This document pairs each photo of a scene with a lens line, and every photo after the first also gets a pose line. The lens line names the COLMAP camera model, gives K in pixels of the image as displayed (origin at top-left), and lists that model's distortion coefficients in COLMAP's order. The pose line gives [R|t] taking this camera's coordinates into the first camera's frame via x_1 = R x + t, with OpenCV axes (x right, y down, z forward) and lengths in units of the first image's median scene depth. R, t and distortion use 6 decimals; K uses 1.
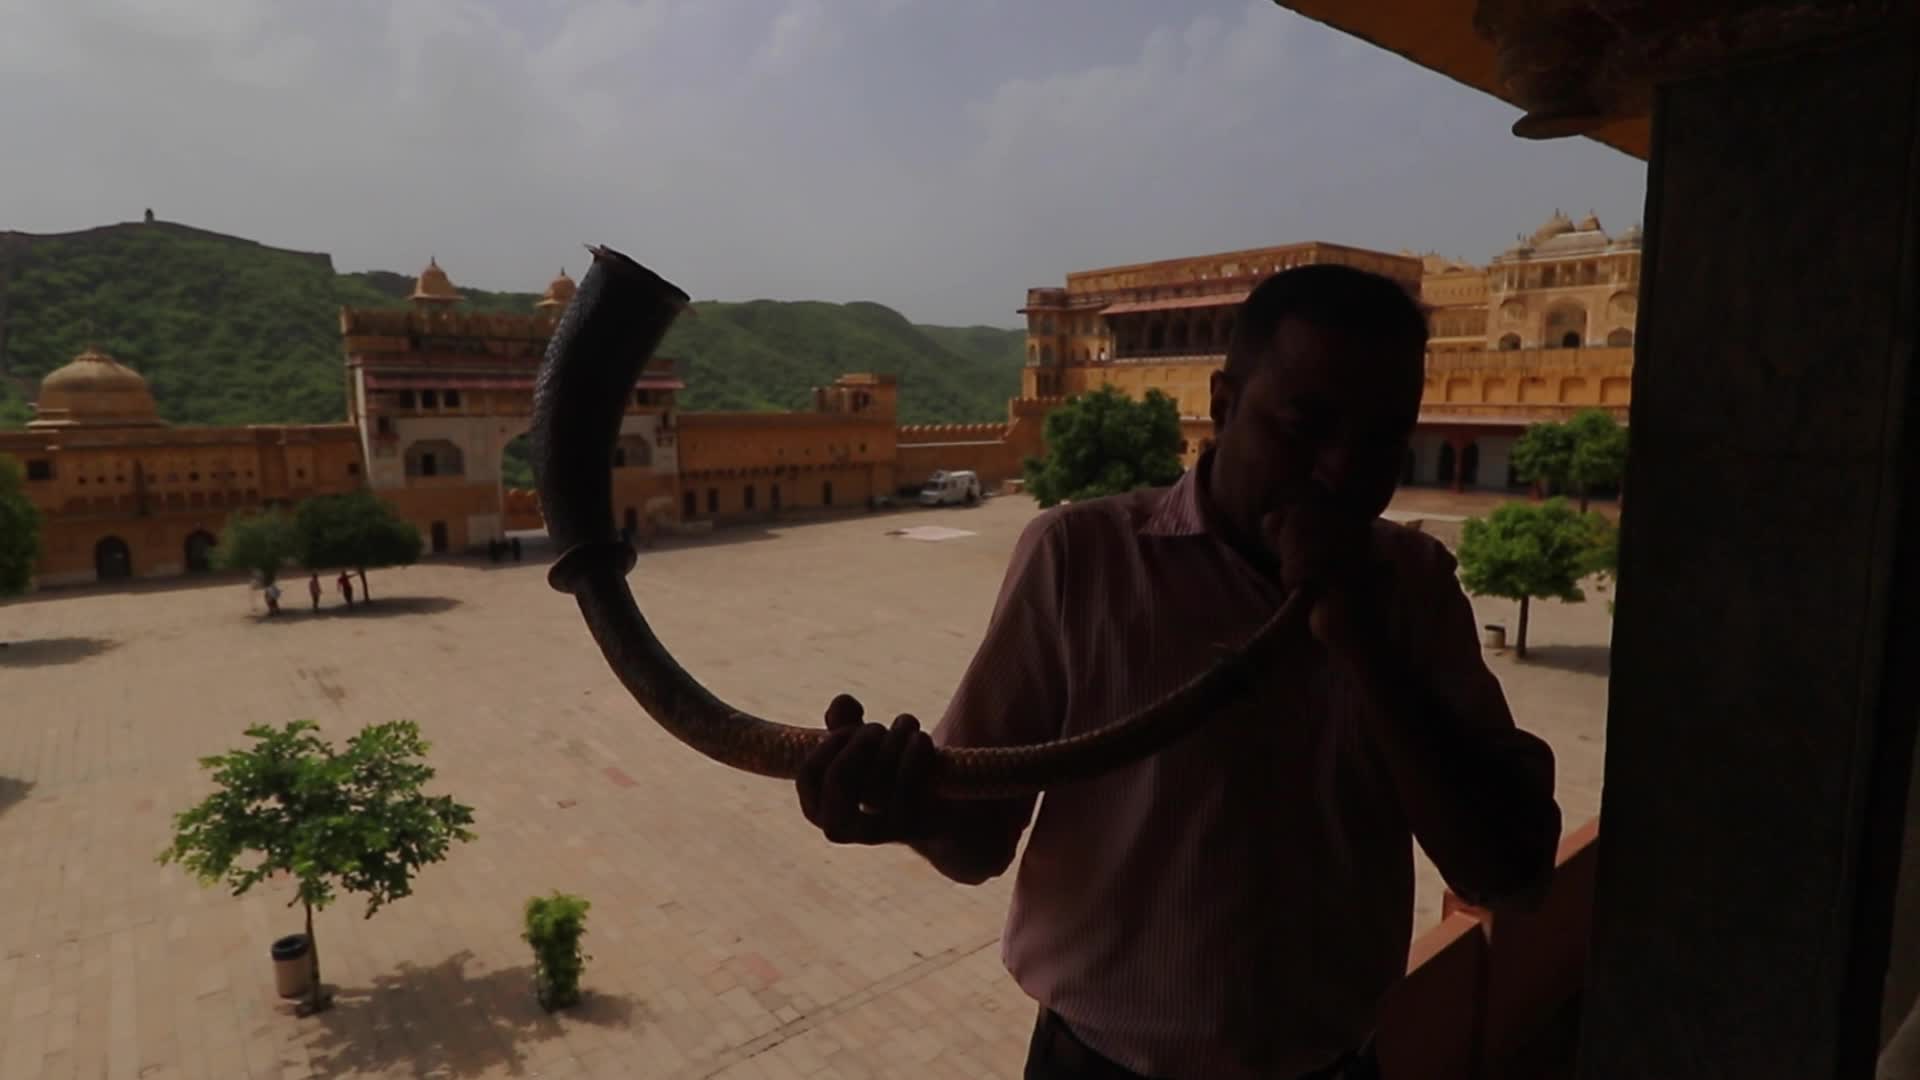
lens RADIAL K [[976.9, 0, 974.2], [0, 976.9, 534.1], [0, 0, 1]] dist [0.001574, -0.013600]
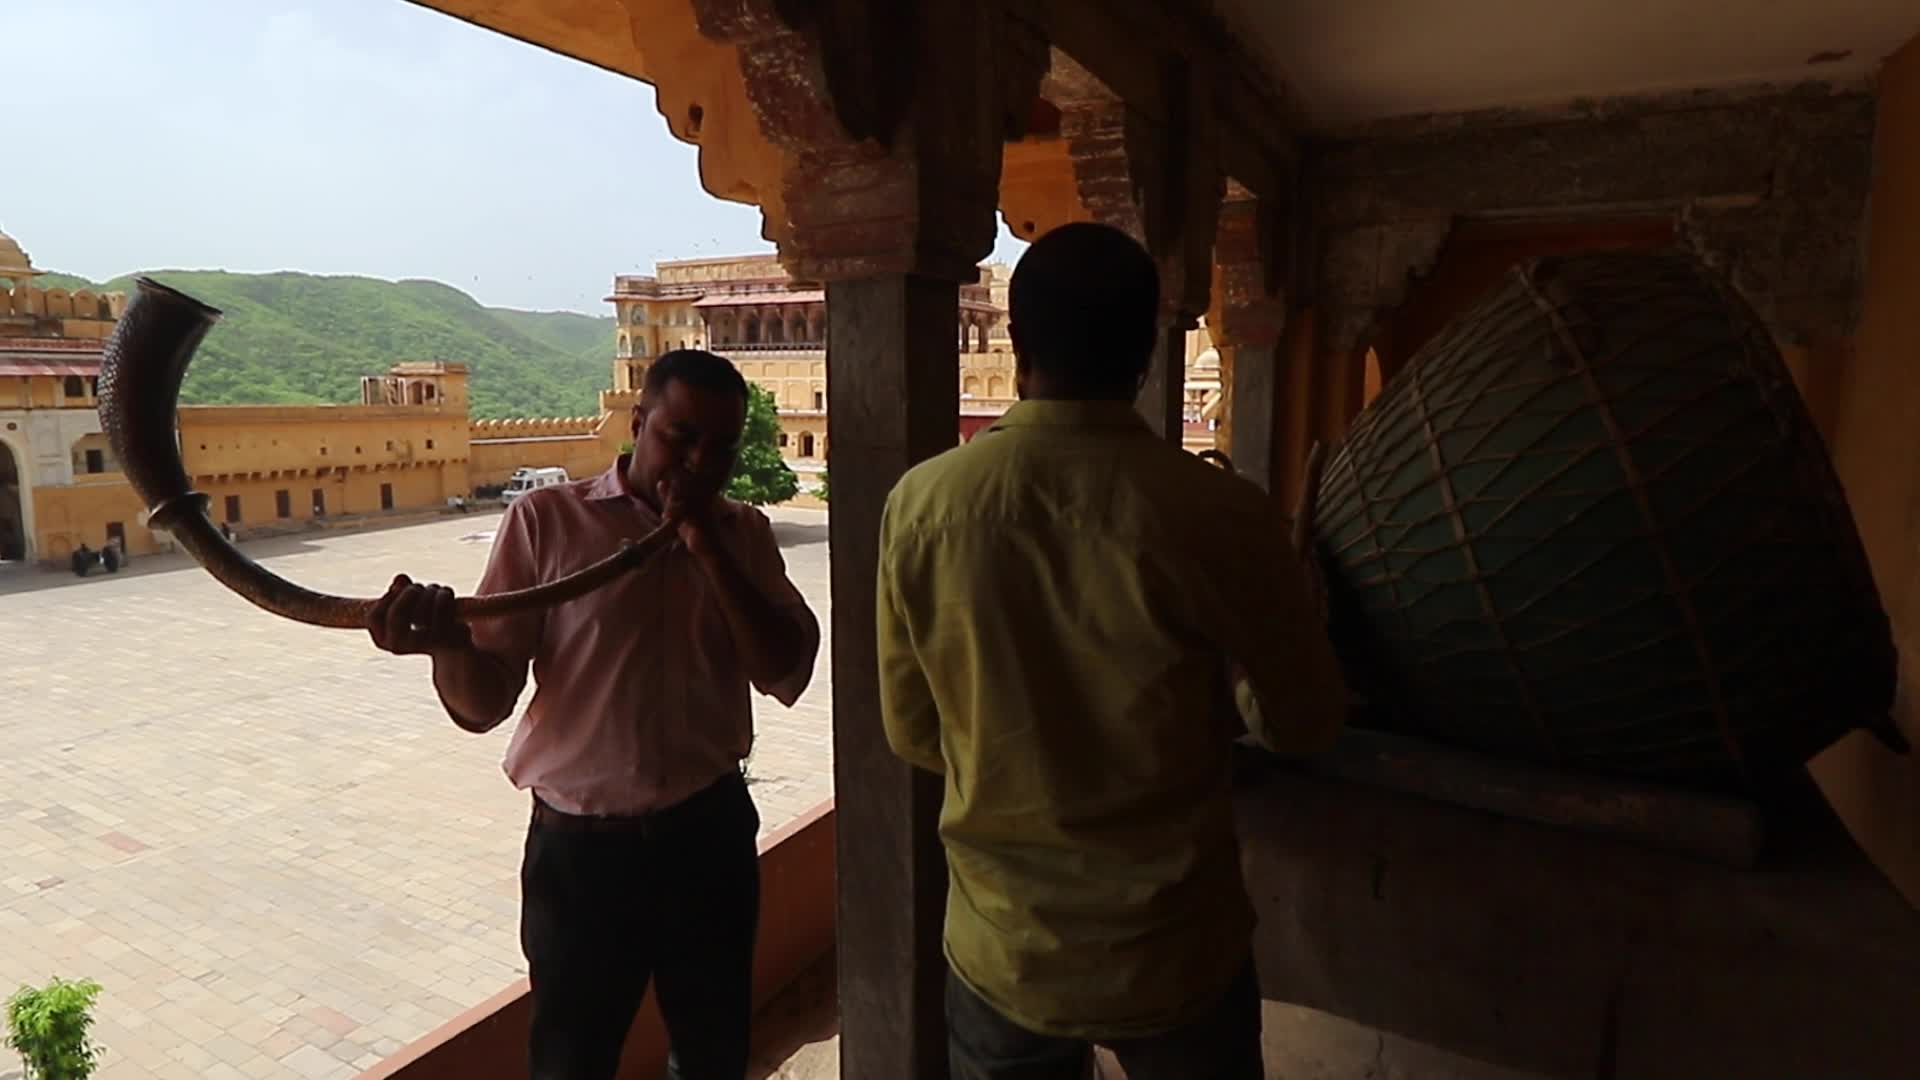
lens RADIAL K [[1127.4, 0, 1018.3], [0, 1127.4, 535.9], [0, 0, 1]] dist [0.007826, -0.018847]
pose [[0.931349, -0.041930, 0.361706, 0.012565], [0.042907, 0.999065, 0.005334, 0.013825], [-0.361591, 0.010552, 0.932277, -0.169969]]
